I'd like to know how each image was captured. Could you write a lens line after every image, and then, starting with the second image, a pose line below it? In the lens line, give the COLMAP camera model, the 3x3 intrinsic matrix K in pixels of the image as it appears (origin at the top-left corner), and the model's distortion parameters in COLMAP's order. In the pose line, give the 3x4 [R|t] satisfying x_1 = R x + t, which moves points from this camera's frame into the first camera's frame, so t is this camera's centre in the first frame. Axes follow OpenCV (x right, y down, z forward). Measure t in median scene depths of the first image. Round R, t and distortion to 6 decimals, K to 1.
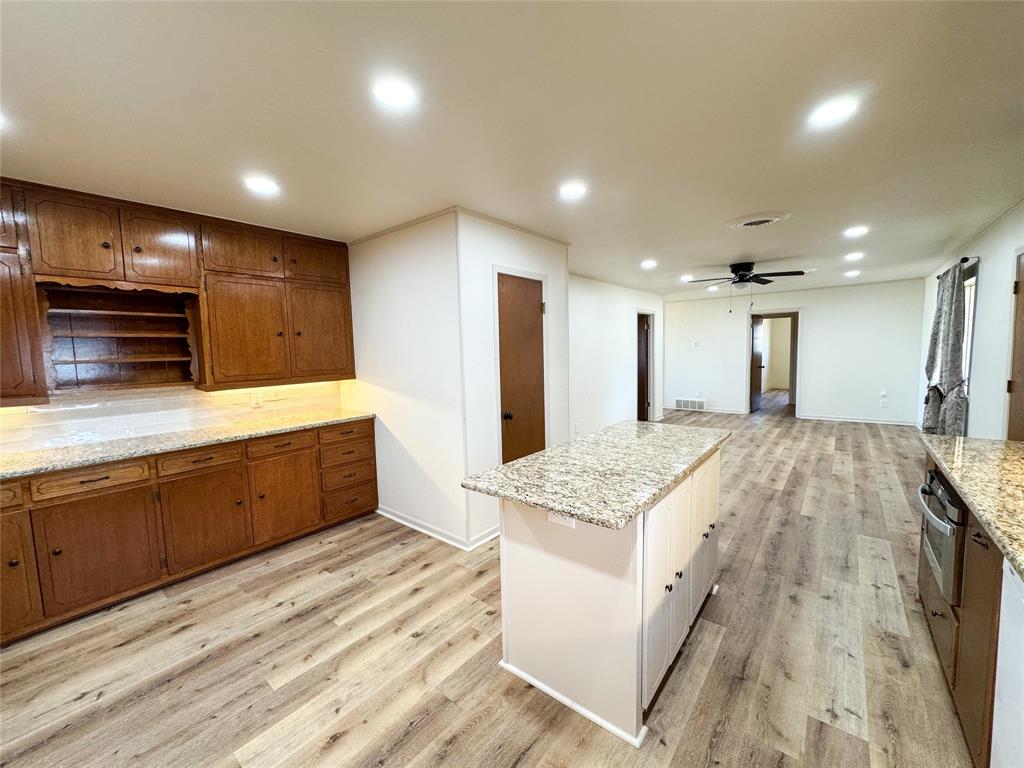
lens RADIAL K [[409.9, 0, 512.3], [0, 409.9, 383.6], [0, 0, 1]] dist [-0.002151, -0.000698]
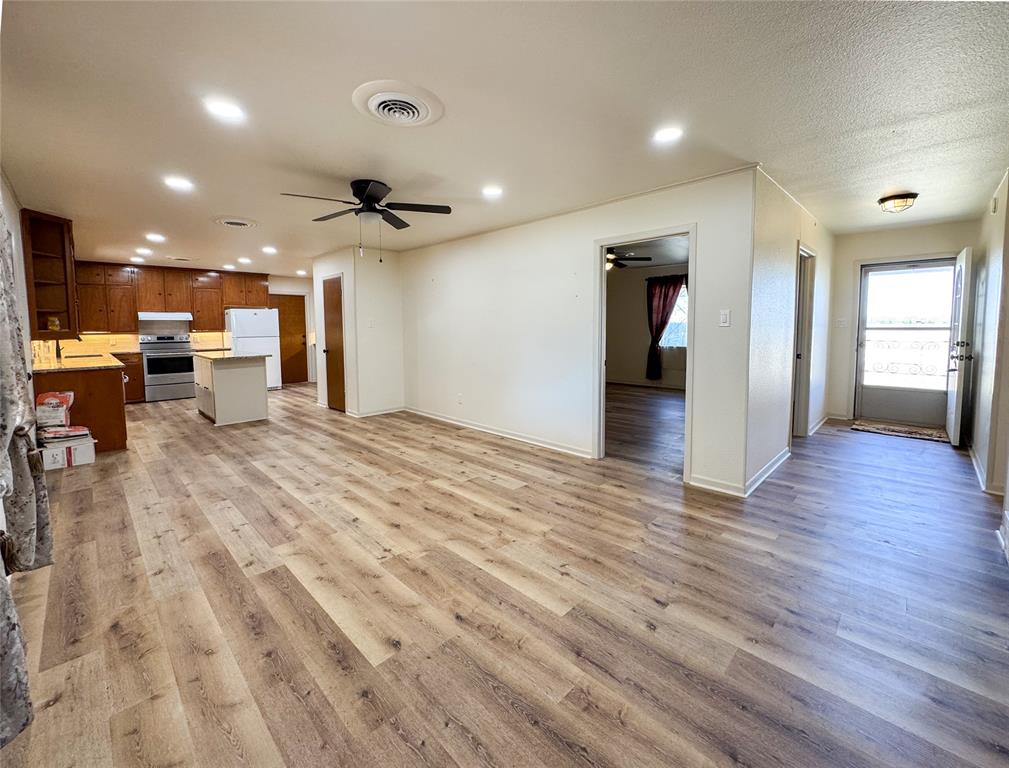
lens RADIAL K [[427.1, 0, 514.0], [0, 427.1, 352.2], [0, 0, 1]] dist [-0.004288, -0.000086]
pose [[-0.092869, 0.092171, -0.991403, 2.923869], [-0.072538, 0.992434, 0.099062, -0.277107], [0.993033, 0.081114, -0.085481, 3.110819]]
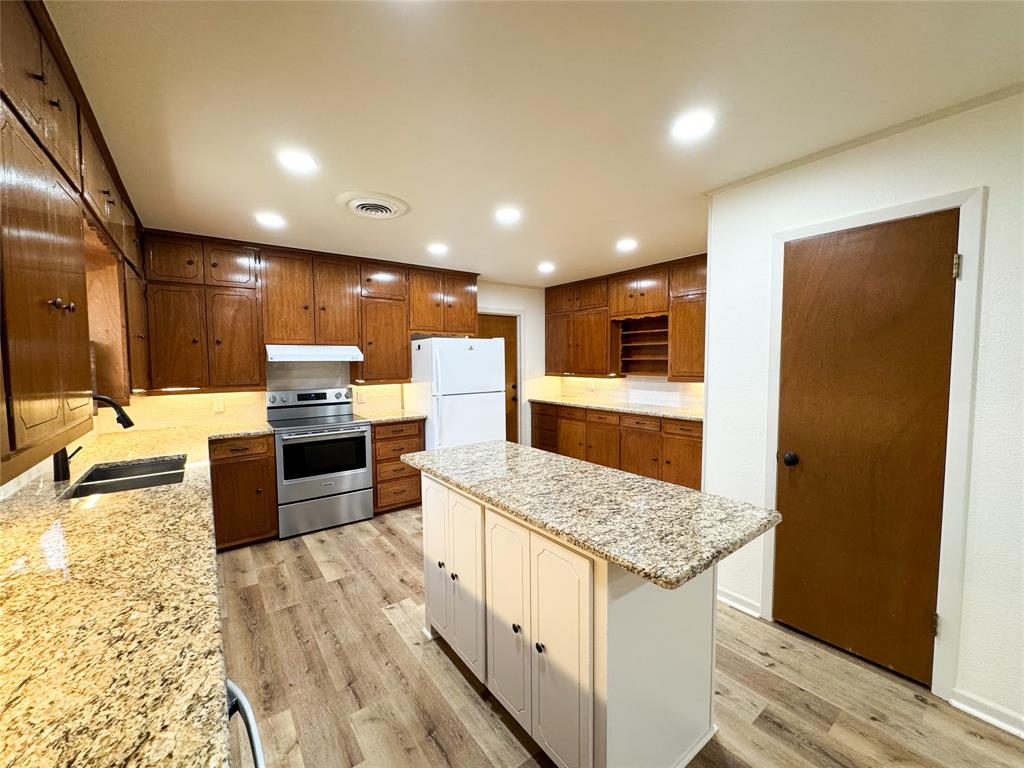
lens RADIAL K [[409.9, 0, 508.8], [0, 409.9, 384.0], [0, 0, 1]] dist [-0.002151, -0.000698]
pose [[-0.245649, 0.086710, -0.965473, 1.067534], [-0.066554, 0.992132, 0.106037, -0.116760], [0.967072, 0.090304, -0.237945, 1.061218]]
